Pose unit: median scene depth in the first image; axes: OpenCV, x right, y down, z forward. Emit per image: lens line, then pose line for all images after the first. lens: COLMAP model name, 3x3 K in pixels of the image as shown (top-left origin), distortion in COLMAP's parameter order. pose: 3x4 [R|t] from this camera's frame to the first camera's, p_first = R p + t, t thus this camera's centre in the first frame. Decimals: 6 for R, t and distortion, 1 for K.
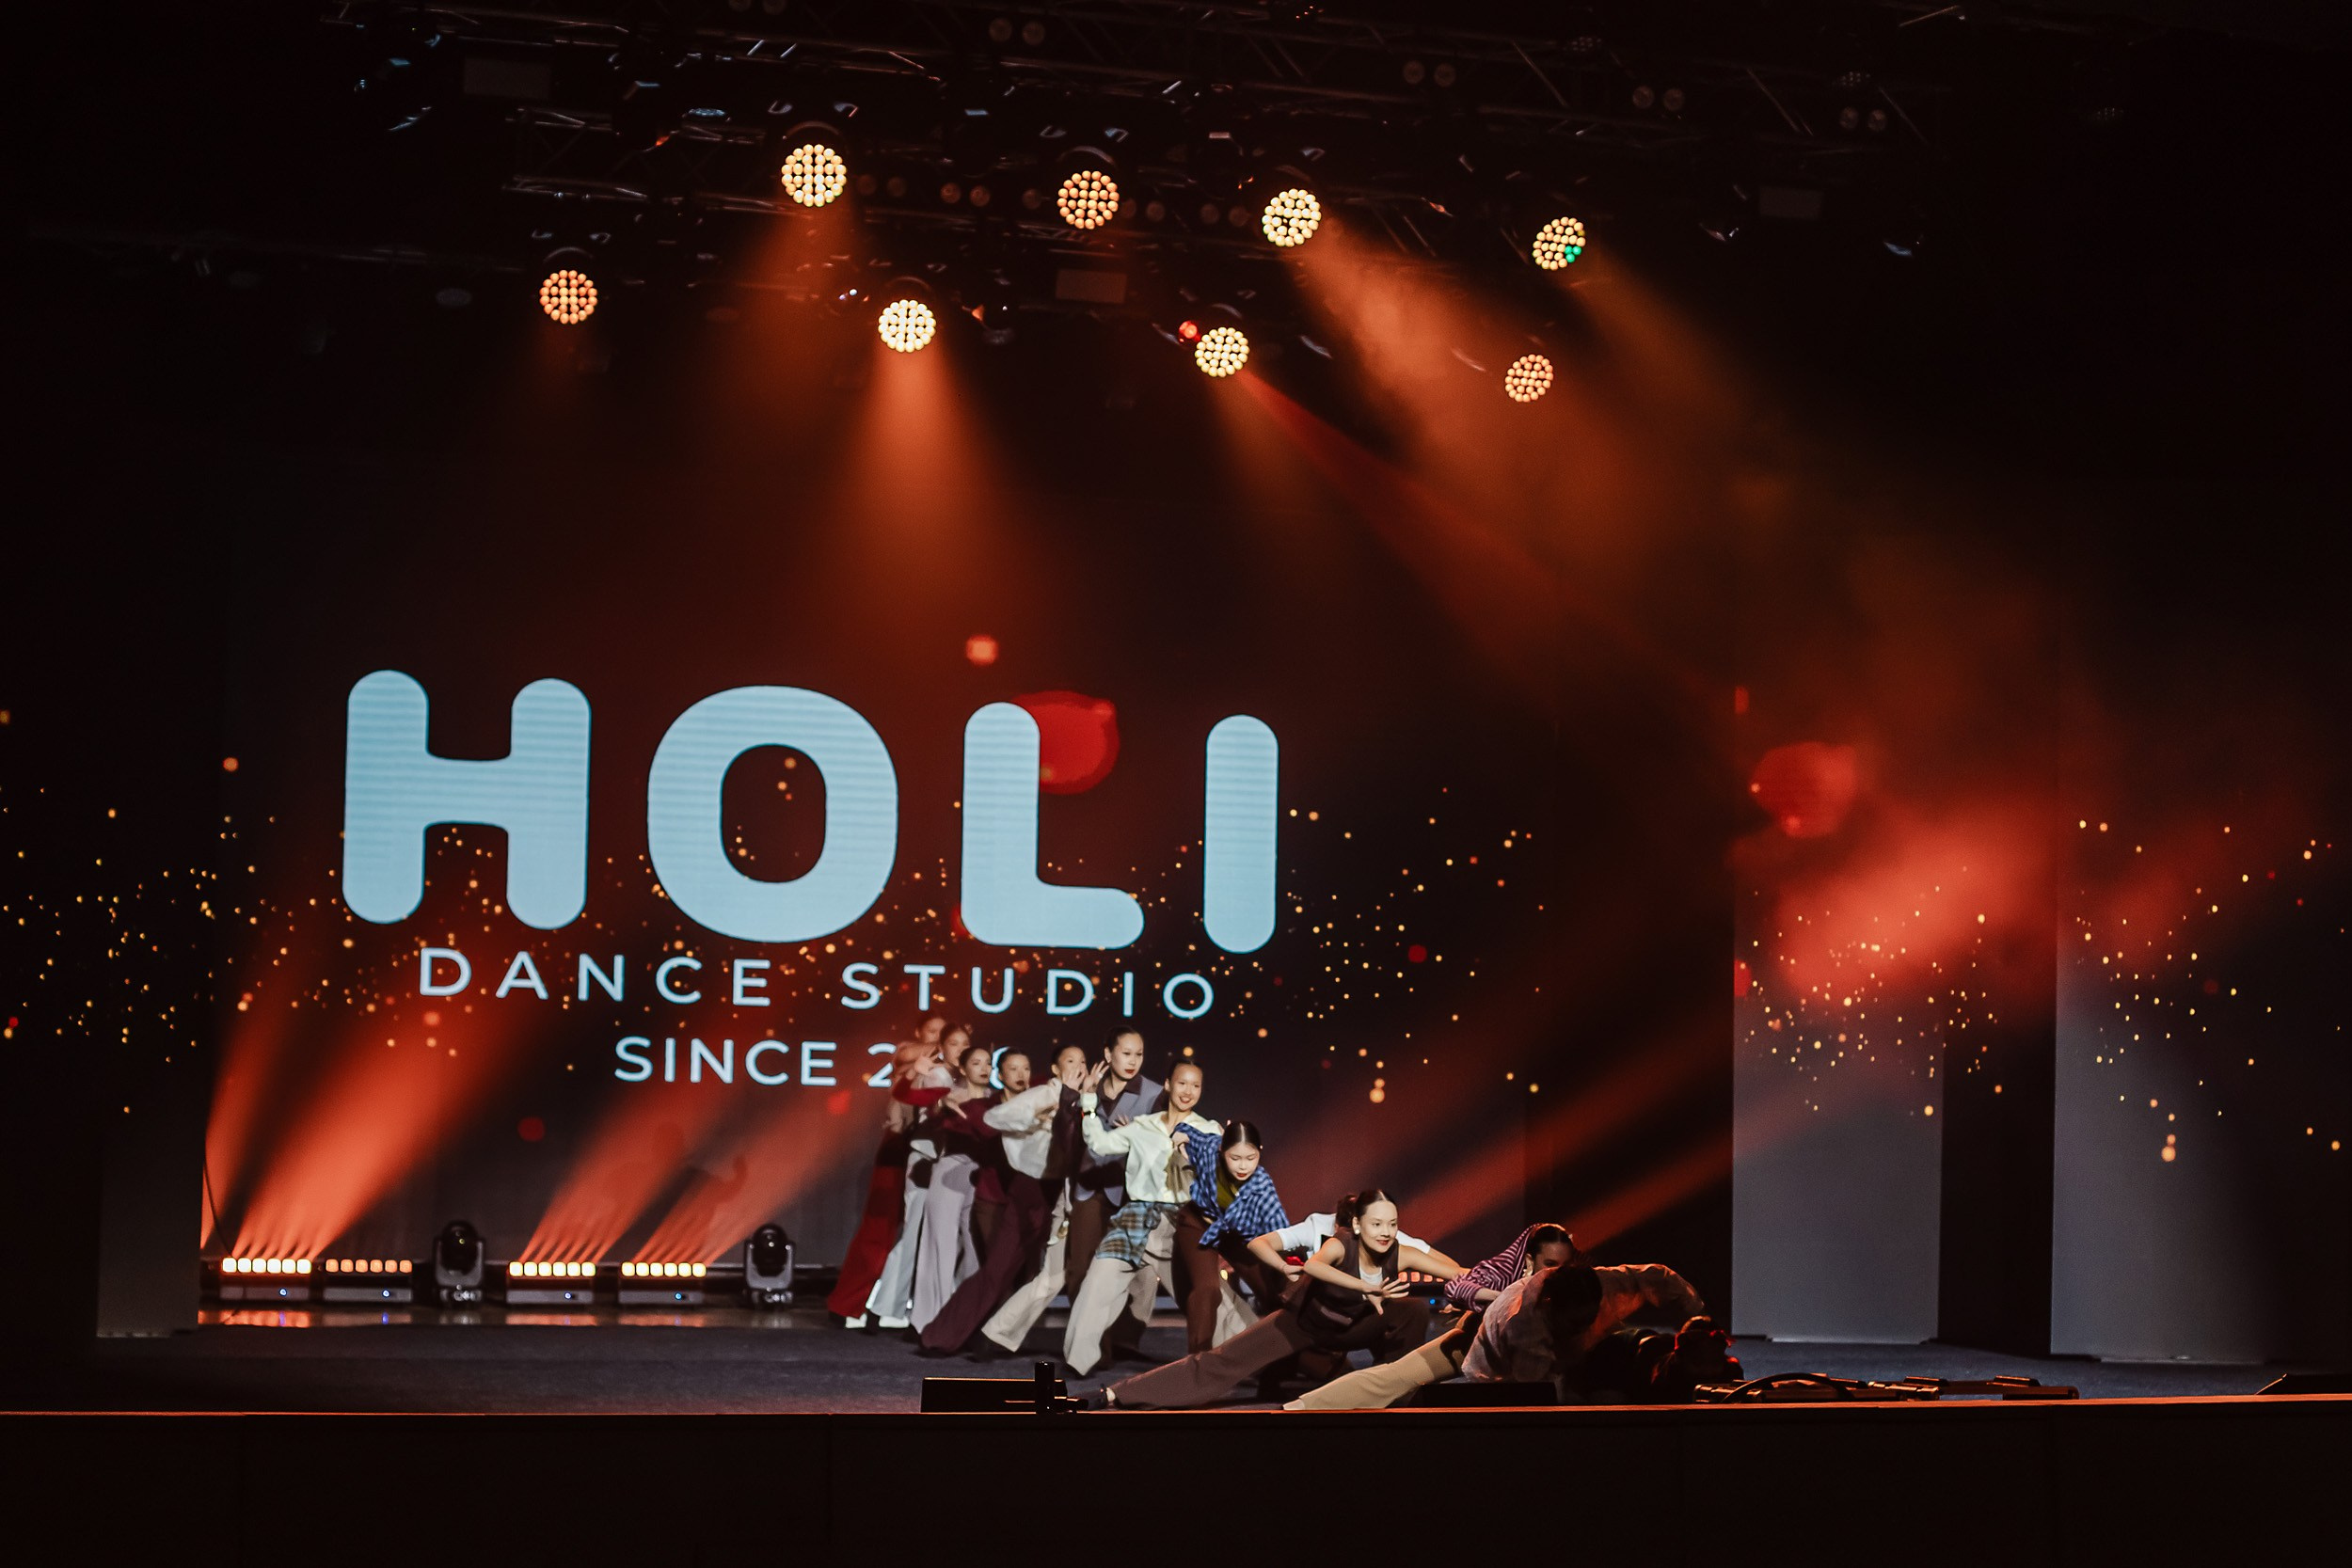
lens RADIAL K [[3814.2, 0, 1180.1], [0, 3814.2, 842.4], [0, 0, 1]] dist [-0.110776, -0.008057]
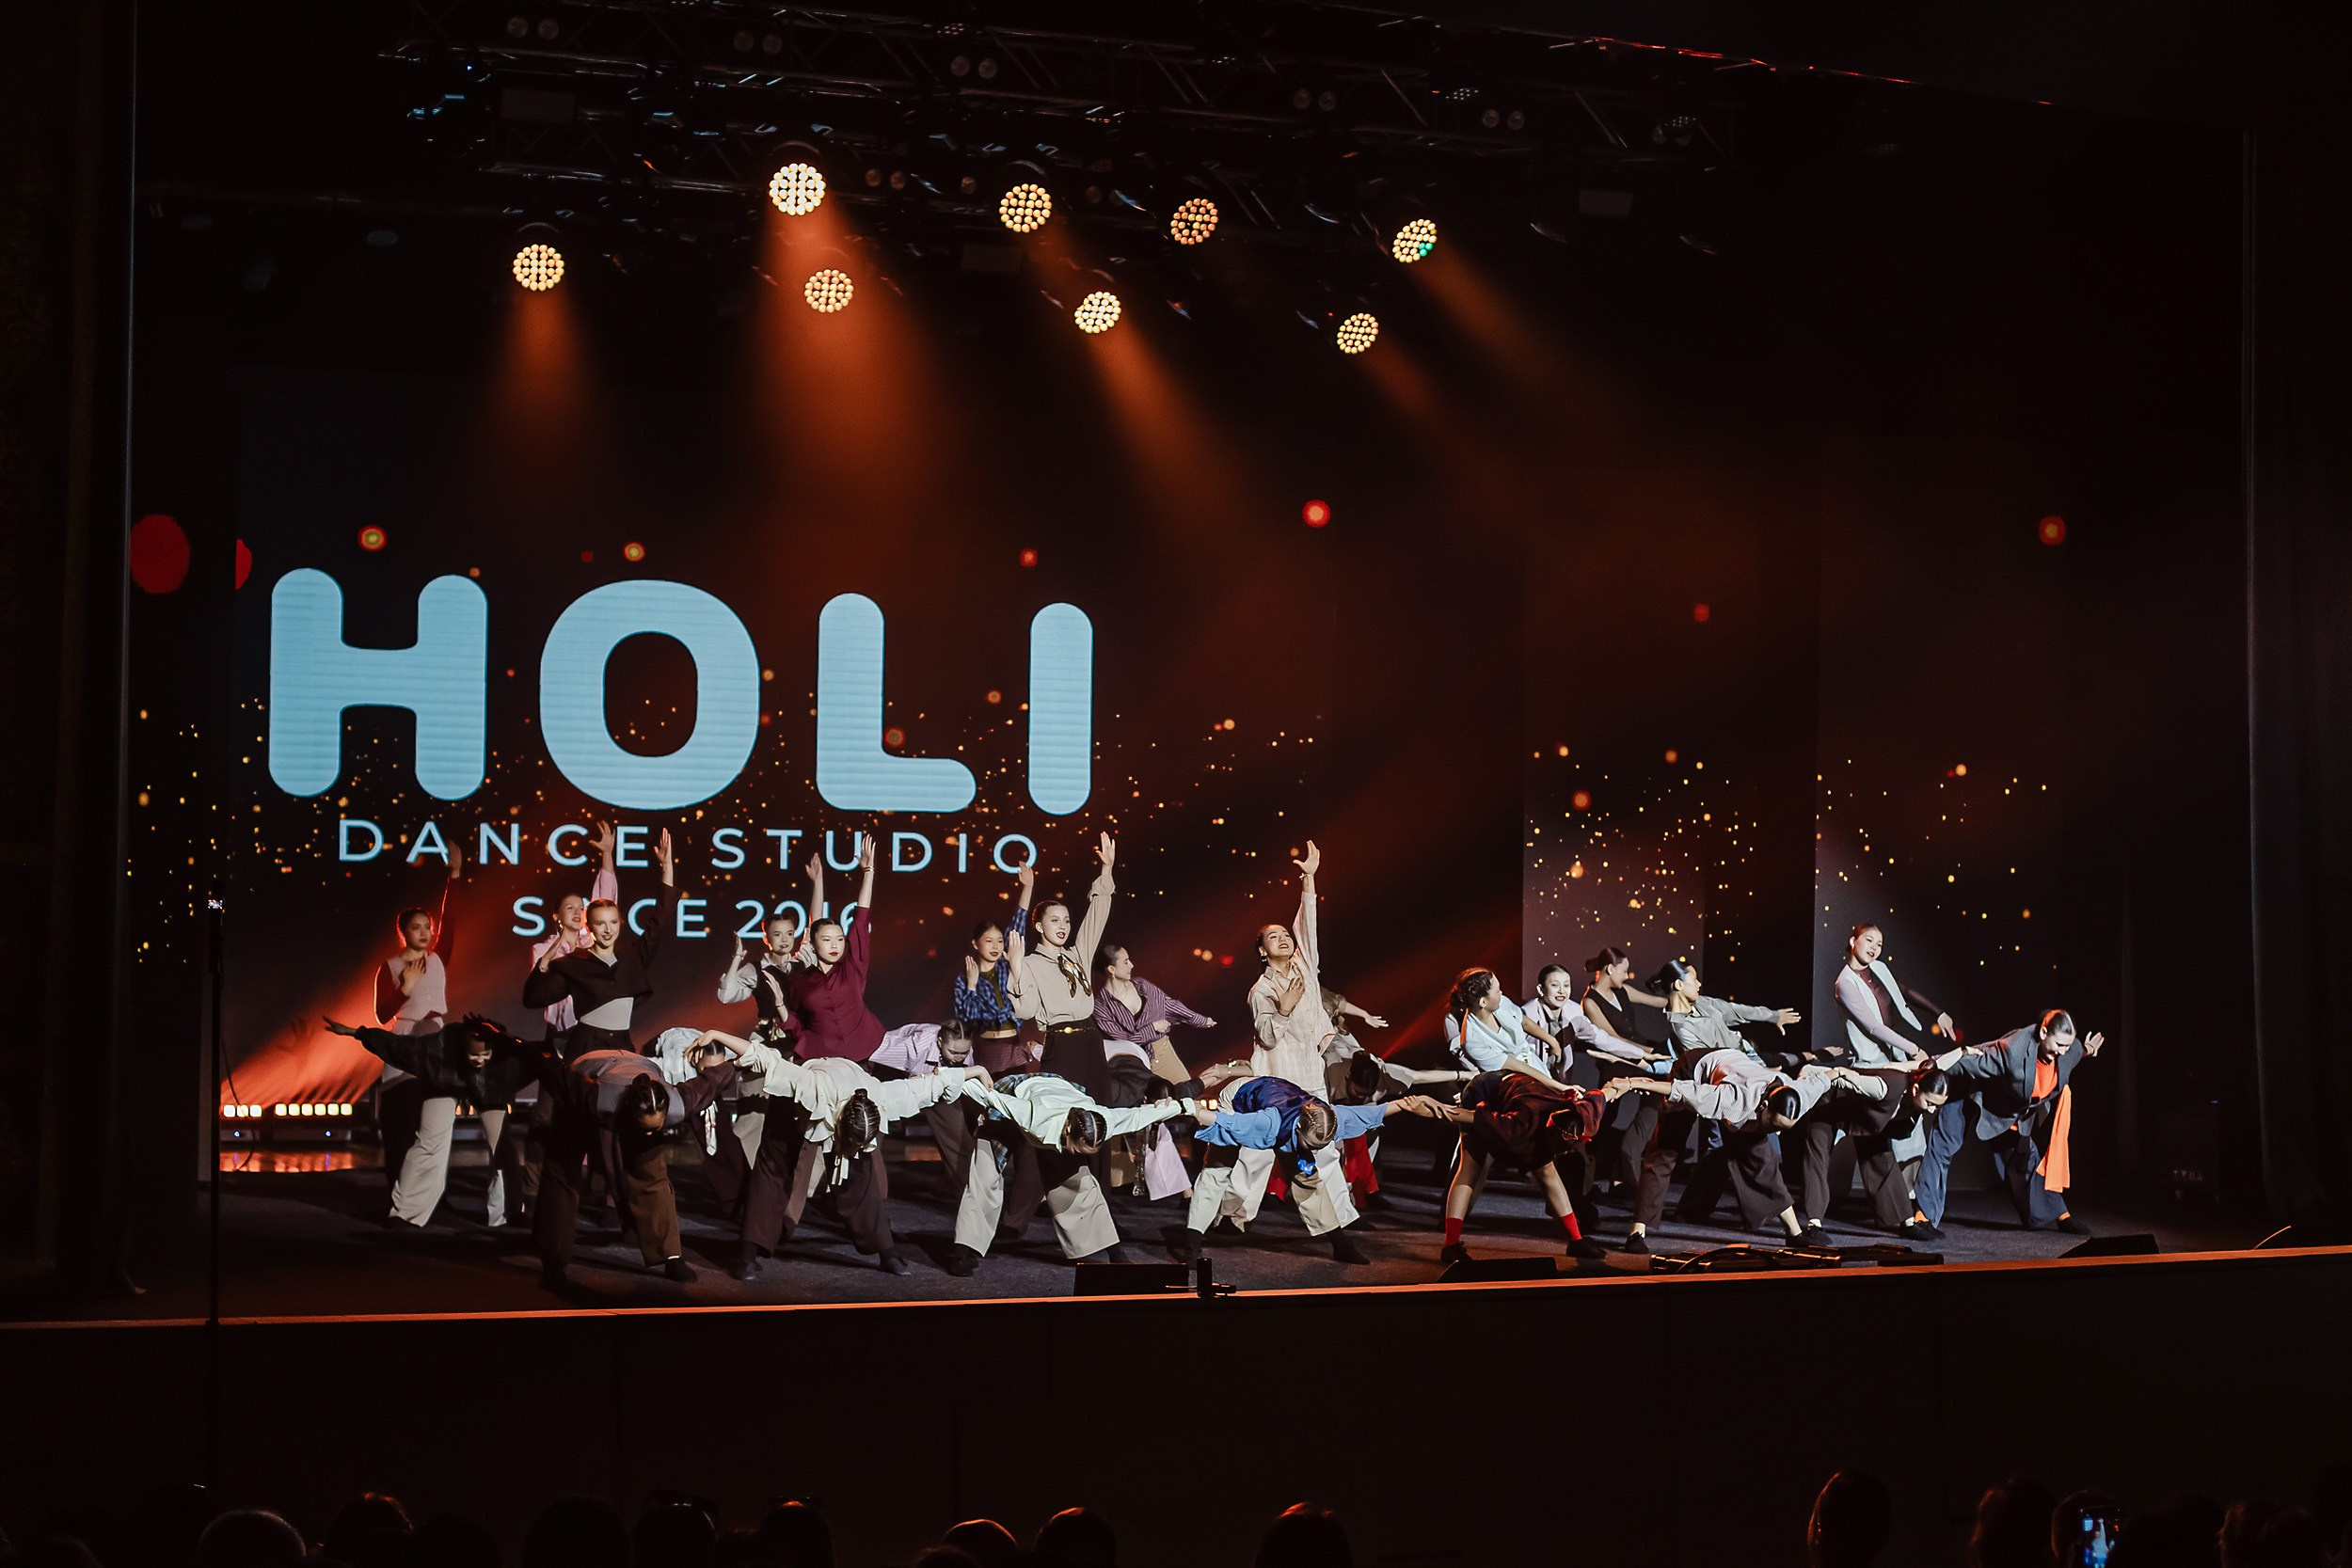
lens RADIAL K [[3727.4, 0, 1173.8], [0, 3727.4, 825.8], [0, 0, 1]] dist [-0.116638, 0.012185]
pose [[0.994753, -0.001539, 0.102293, -0.082767], [-0.004252, 0.998401, 0.056373, -0.039129], [-0.102216, -0.056512, 0.993156, -0.121098]]
